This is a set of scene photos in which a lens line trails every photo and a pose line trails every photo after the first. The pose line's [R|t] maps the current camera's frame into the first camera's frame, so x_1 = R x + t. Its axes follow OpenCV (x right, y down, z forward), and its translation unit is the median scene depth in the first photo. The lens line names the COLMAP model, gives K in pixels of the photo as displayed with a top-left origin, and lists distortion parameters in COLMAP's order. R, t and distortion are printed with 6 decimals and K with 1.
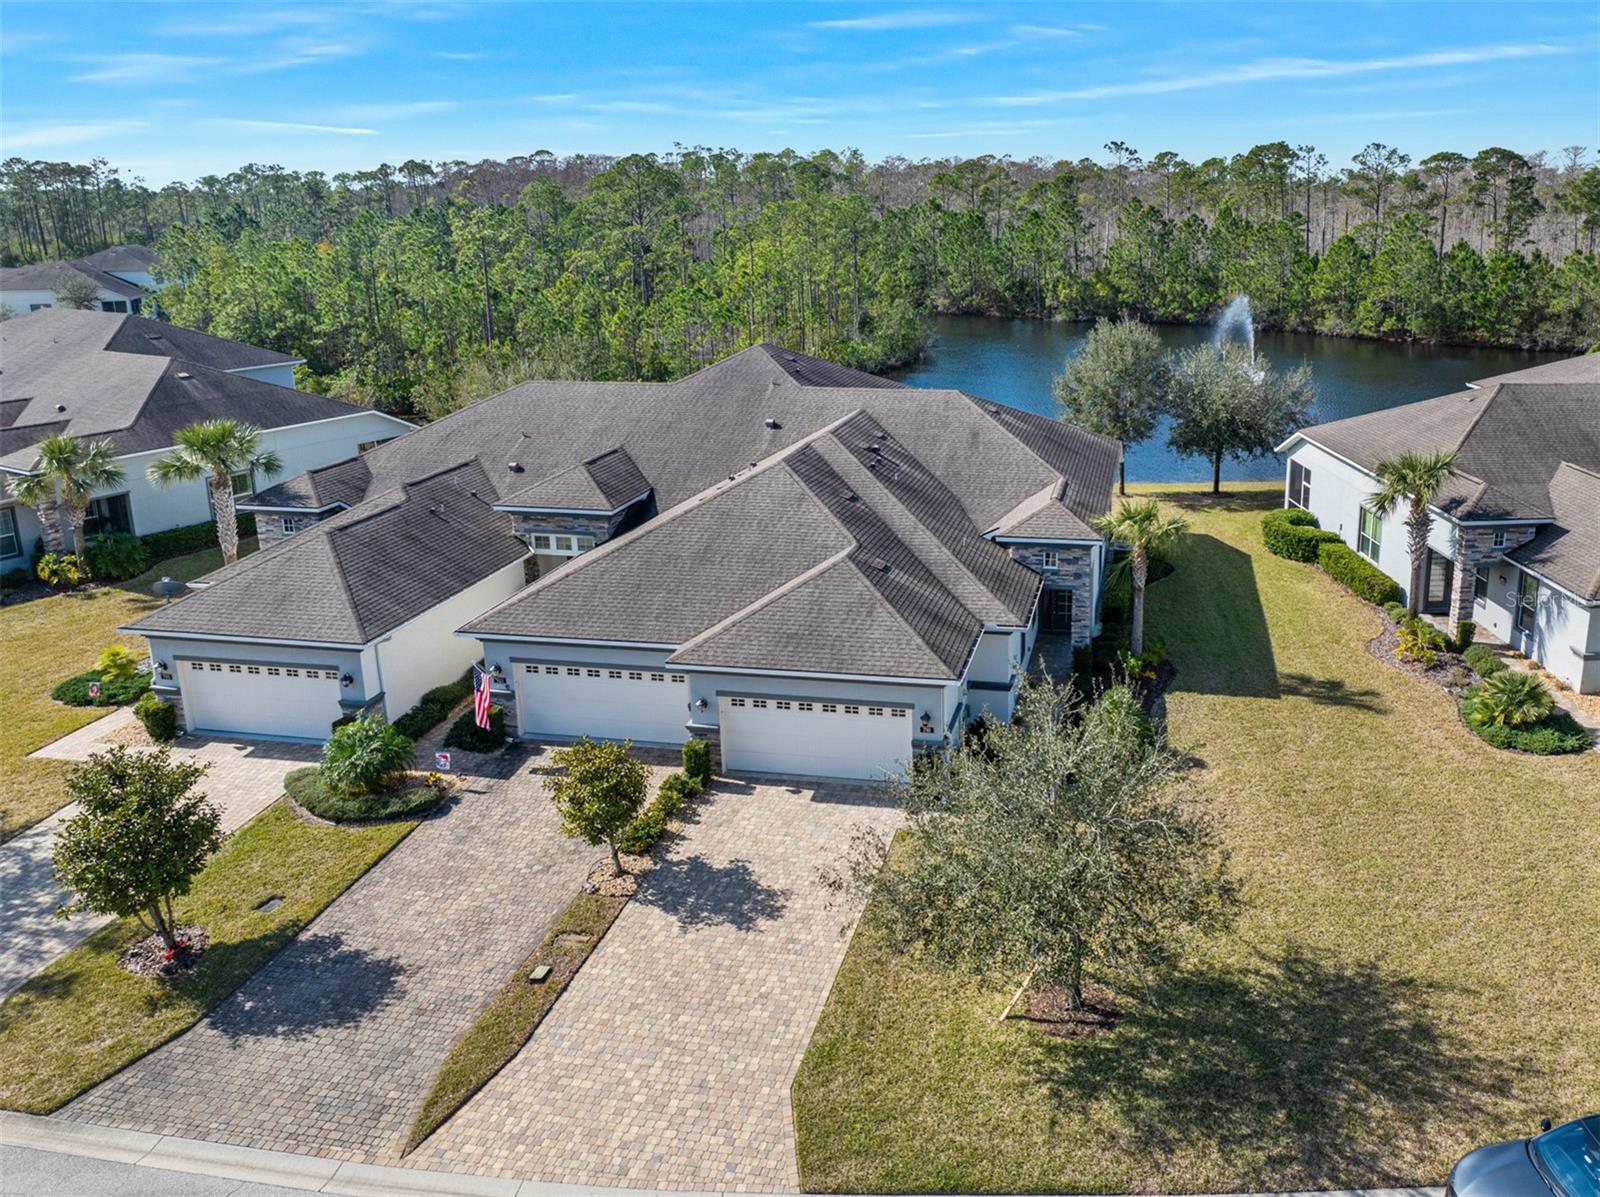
lens RADIAL K [[1176.1, 0, 1001.6], [0, 1176.1, 468.7], [0, 0, 1]] dist [-0.041874, 0.002812]
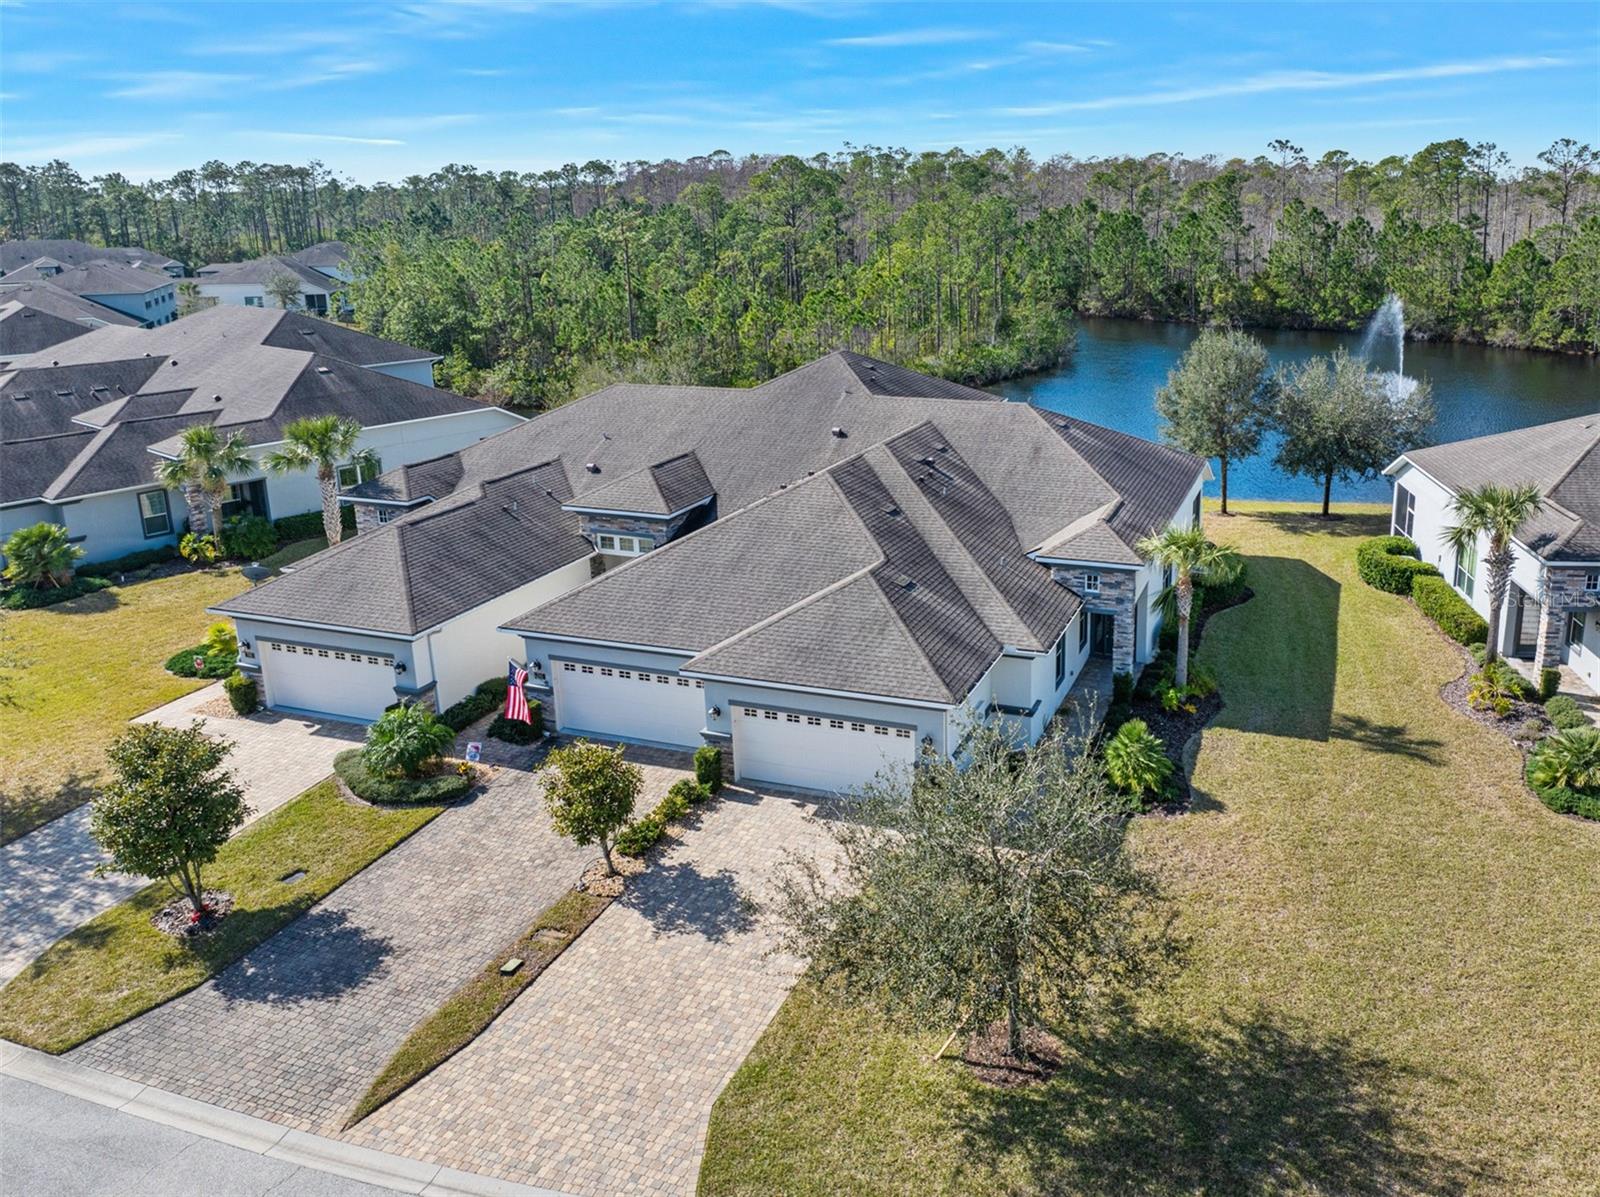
lens RADIAL K [[1191.6, 0, 999.6], [0, 1191.6, 490.7], [0, 0, 1]] dist [-0.040729, 0.000545]
pose [[0.988351, 0.034843, -0.148150, 0.116017], [-0.032411, 0.999298, 0.018799, -0.015281], [0.148701, -0.013778, 0.988786, 0.021868]]
